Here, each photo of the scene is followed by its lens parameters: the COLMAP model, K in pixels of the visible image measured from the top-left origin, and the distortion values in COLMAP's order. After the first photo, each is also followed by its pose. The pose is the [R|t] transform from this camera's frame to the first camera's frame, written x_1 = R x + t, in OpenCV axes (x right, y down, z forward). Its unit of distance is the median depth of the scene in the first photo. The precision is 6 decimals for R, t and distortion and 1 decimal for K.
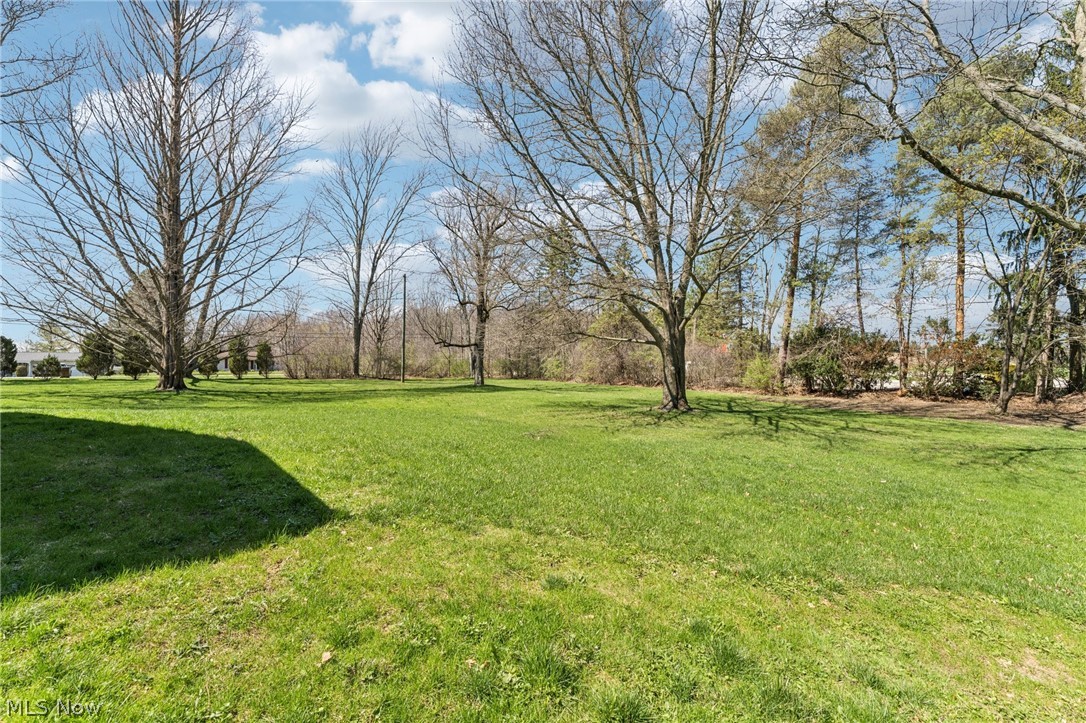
lens RADIAL K [[441.5, 0, 546.2], [0, 441.5, 365.9], [0, 0, 1]] dist [-0.001213, -0.000190]
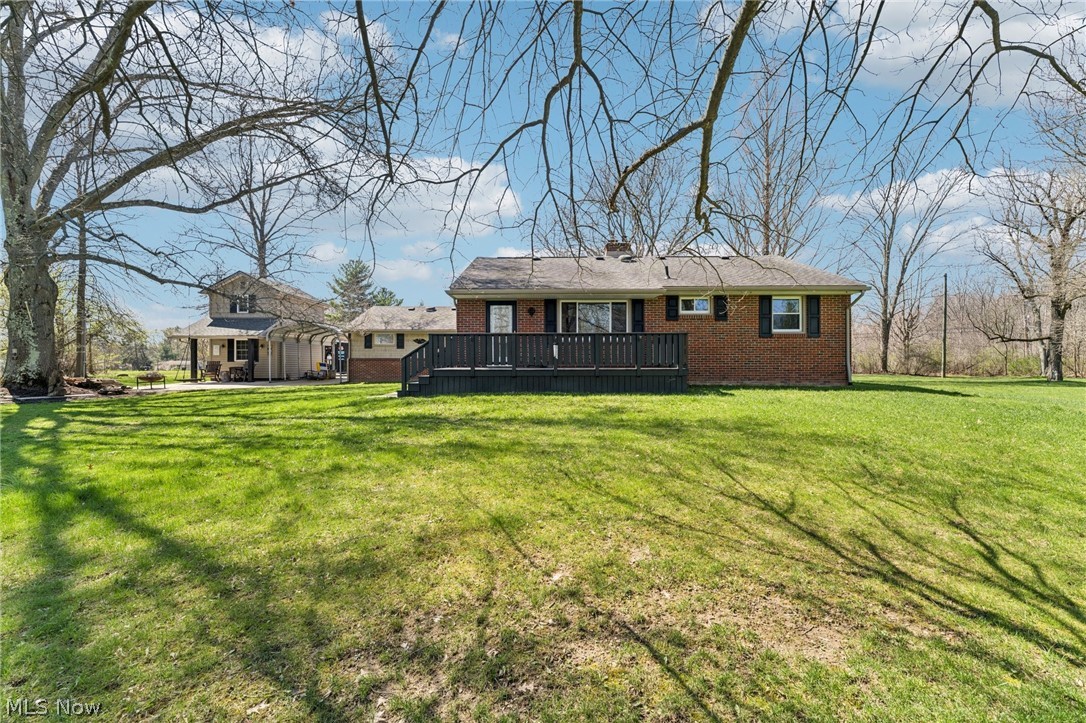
lens RADIAL K [[425.1, 0, 543.0], [0, 425.1, 361.5], [0, 0, 1]] dist [-0.001213, -0.000153]
pose [[0.508303, -0.003782, -0.861170, 0.076424], [-0.004369, 0.999966, -0.006970, 0.013171], [0.861167, 0.007306, 0.508269, -0.428572]]
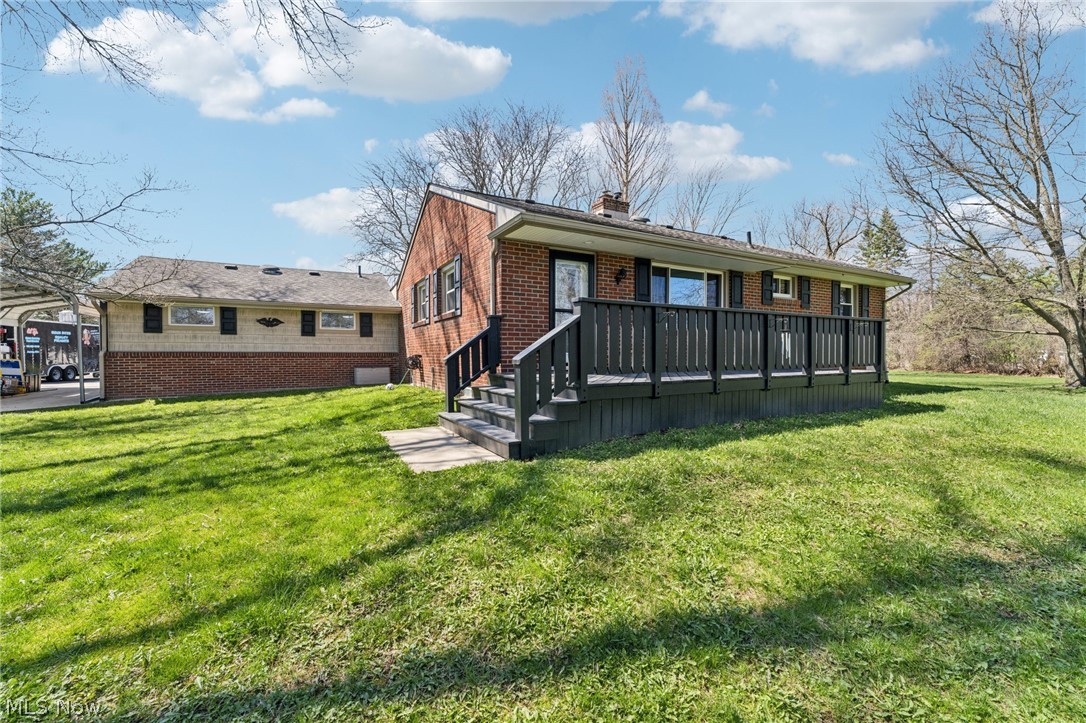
lens RADIAL K [[425.1, 0, 543.0], [0, 425.1, 361.5], [0, 0, 1]] dist [-0.001213, -0.000153]
pose [[0.859350, 0.007388, -0.511334, -0.234723], [-0.000558, 0.999909, 0.013510, 0.006609], [0.511387, -0.011325, 0.859276, -0.465079]]
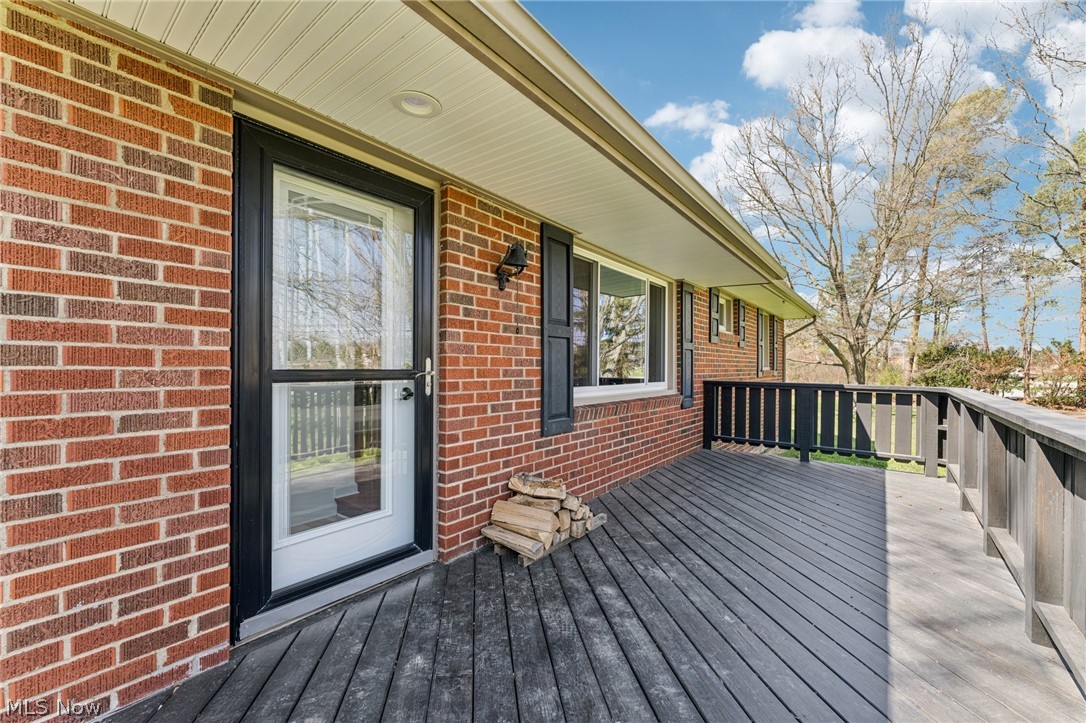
lens RADIAL K [[434.8, 0, 542.8], [0, 434.8, 367.7], [0, 0, 1]] dist [0.000108, -0.000008]
pose [[0.992316, 0.004446, -0.123646, -0.313464], [-0.004572, 0.999989, -0.000735, -0.022492], [0.123642, 0.001294, 0.992326, -0.297241]]
